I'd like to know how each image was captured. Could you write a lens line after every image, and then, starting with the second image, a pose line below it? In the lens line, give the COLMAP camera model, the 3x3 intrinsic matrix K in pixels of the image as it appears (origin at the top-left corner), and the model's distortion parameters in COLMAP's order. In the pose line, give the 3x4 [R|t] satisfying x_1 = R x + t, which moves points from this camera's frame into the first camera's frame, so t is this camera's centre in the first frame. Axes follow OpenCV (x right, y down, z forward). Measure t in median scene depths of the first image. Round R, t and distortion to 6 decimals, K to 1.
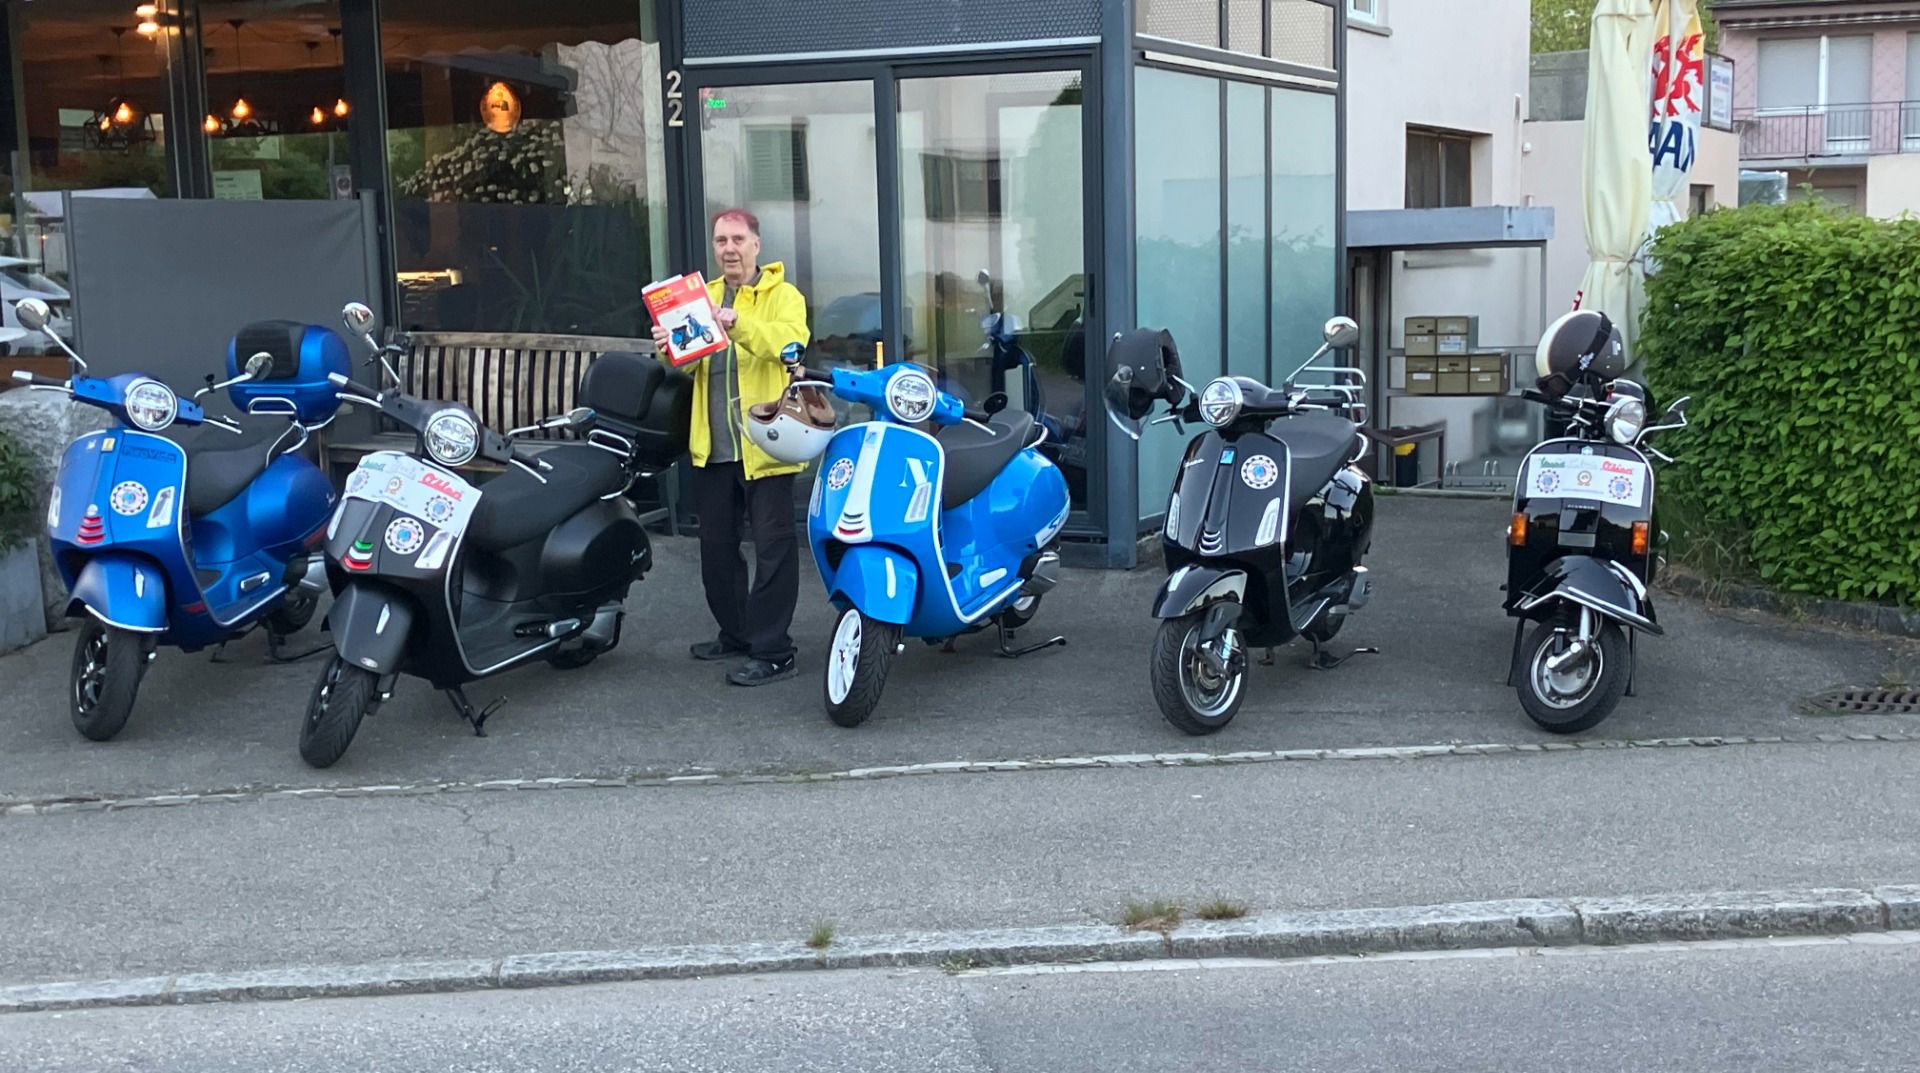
lens RADIAL K [[2646.4, 0, 959.6], [0, 2646.4, 698.1], [0, 0, 1]] dist [0.001894, -0.021671]
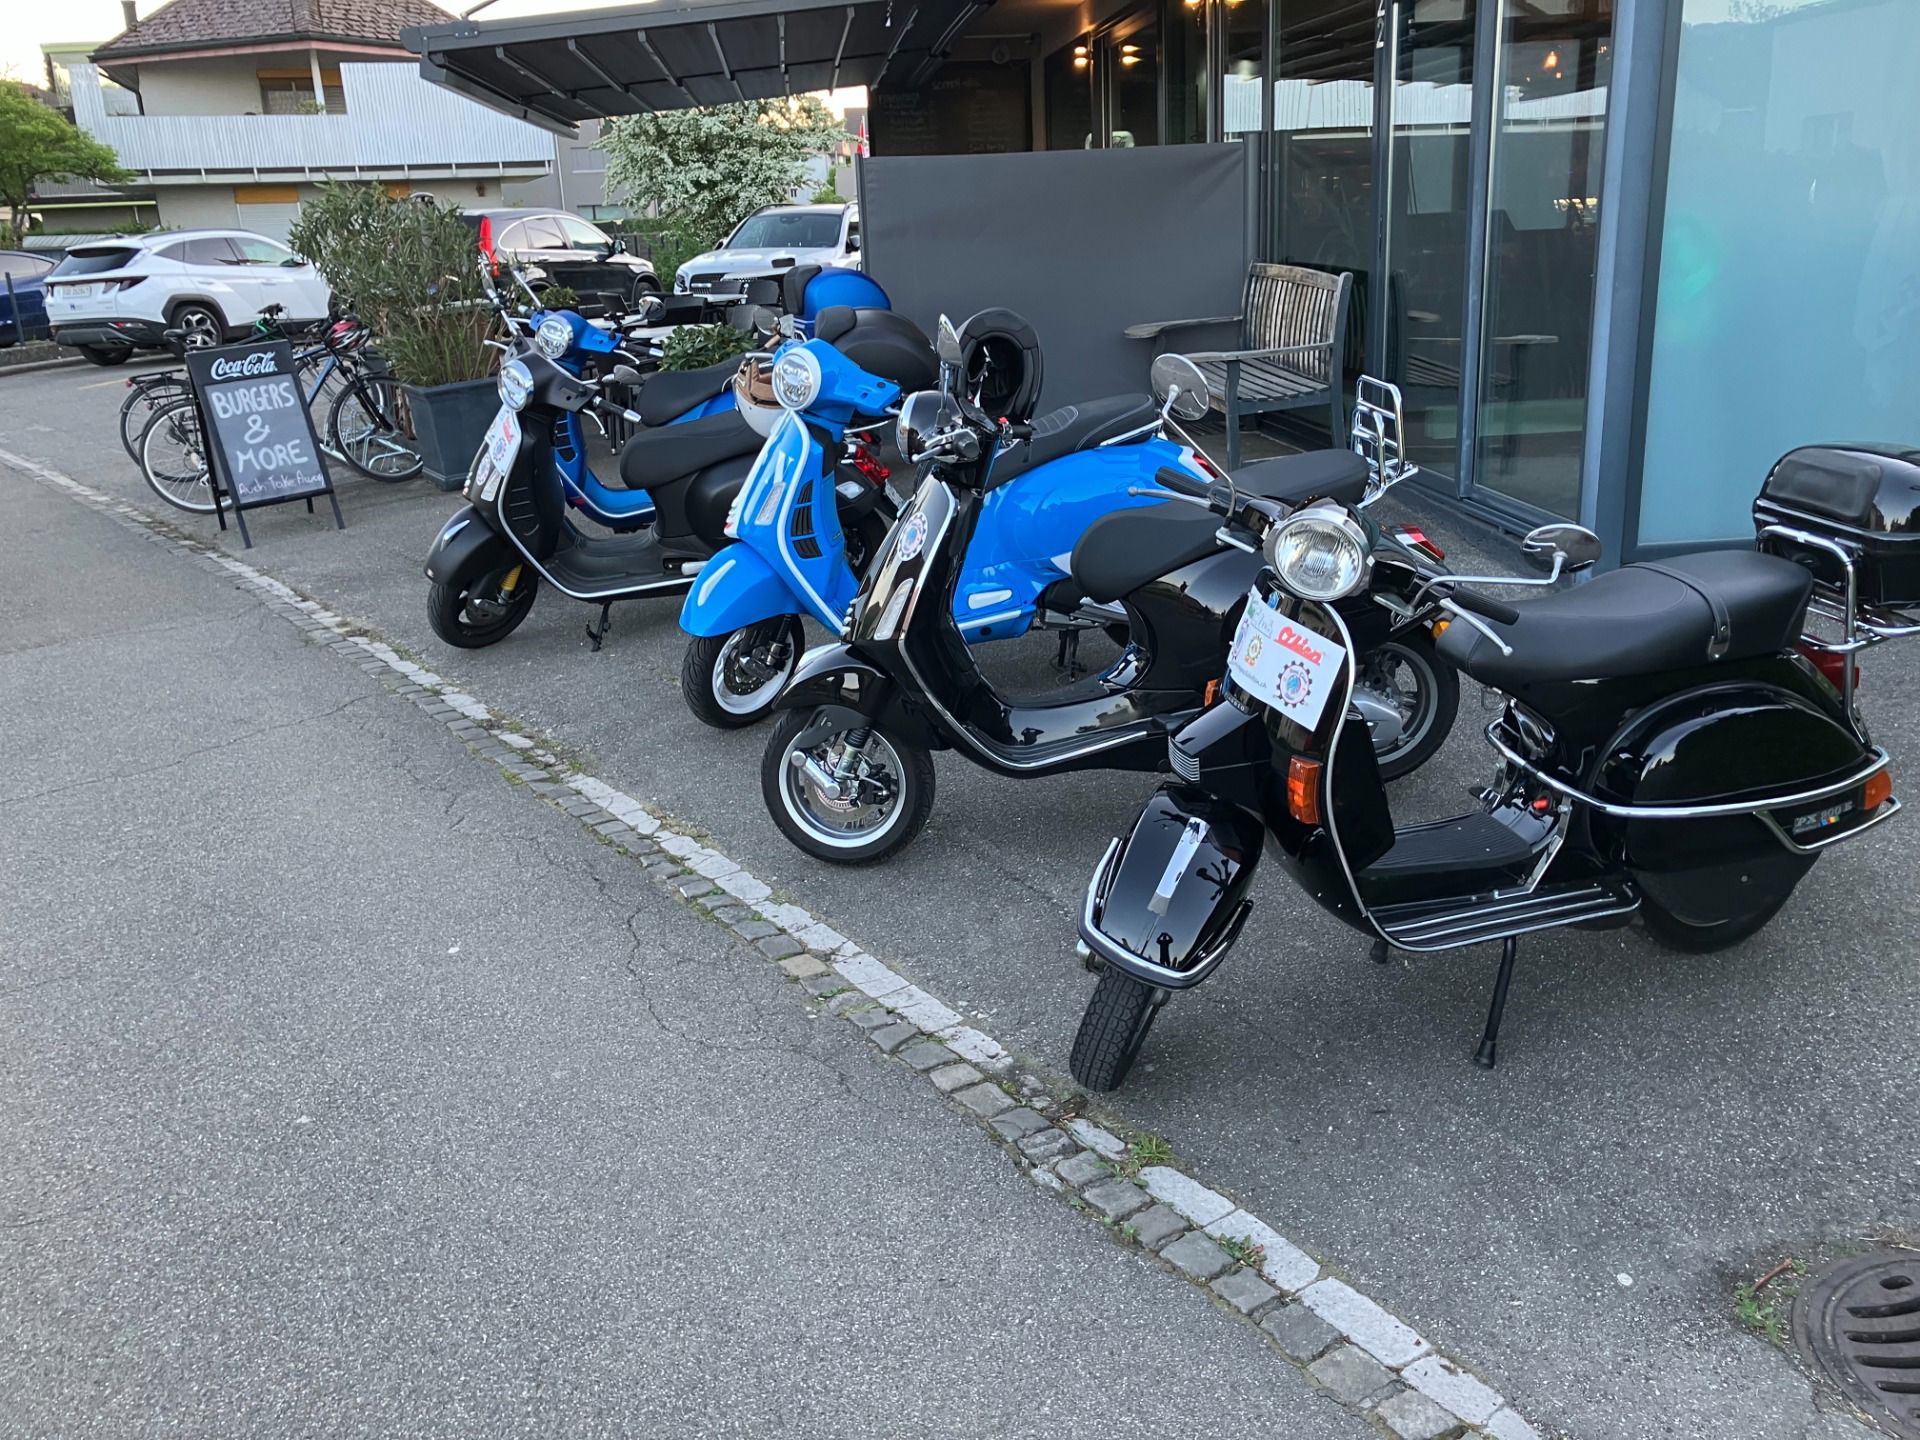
lens RADIAL K [[1607.8, 0, 960.0], [0, 1607.8, 720.0], [0, 0, 1]] dist [0.010558, -0.008733]
pose [[0.493009, 0.261714, -0.829728, 0.475497], [-0.118639, 0.964998, 0.233888, -0.136853], [0.861897, -0.016870, 0.506802, 0.798500]]
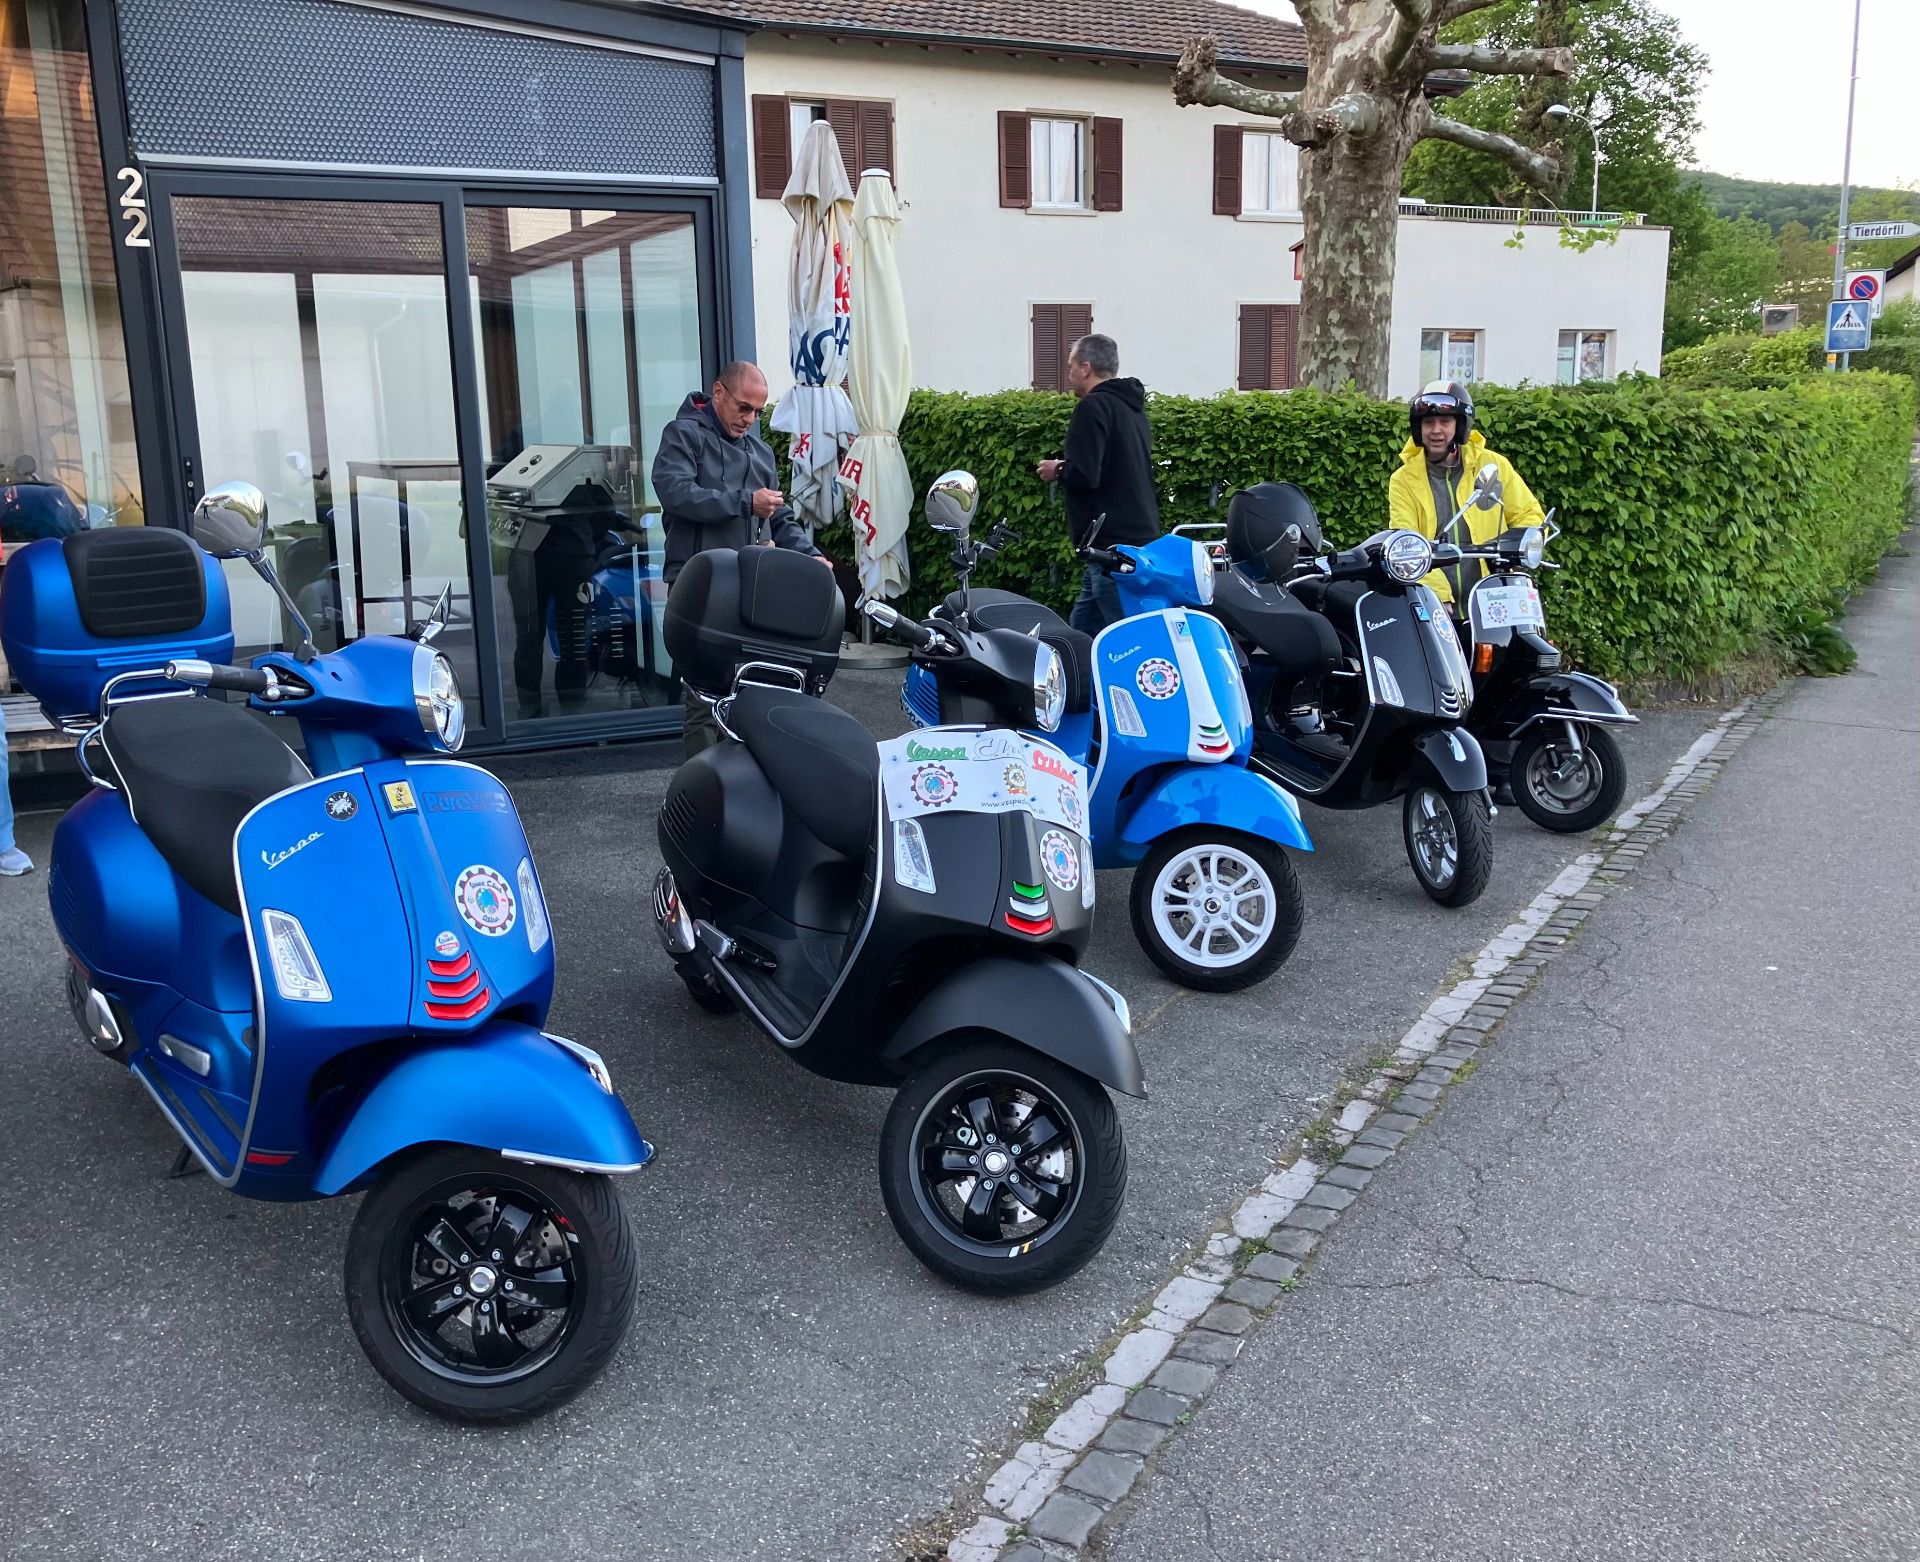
lens RADIAL K [[1705.7, 0, 902.0], [0, 1705.7, 782.1], [0, 0, 1]] dist [-0.008462, -0.001796]
pose [[0.614829, -0.159117, 0.772442, -0.495376], [0.148741, 0.985254, 0.084563, -0.111150], [-0.774507, 0.062901, 0.629430, 0.765921]]
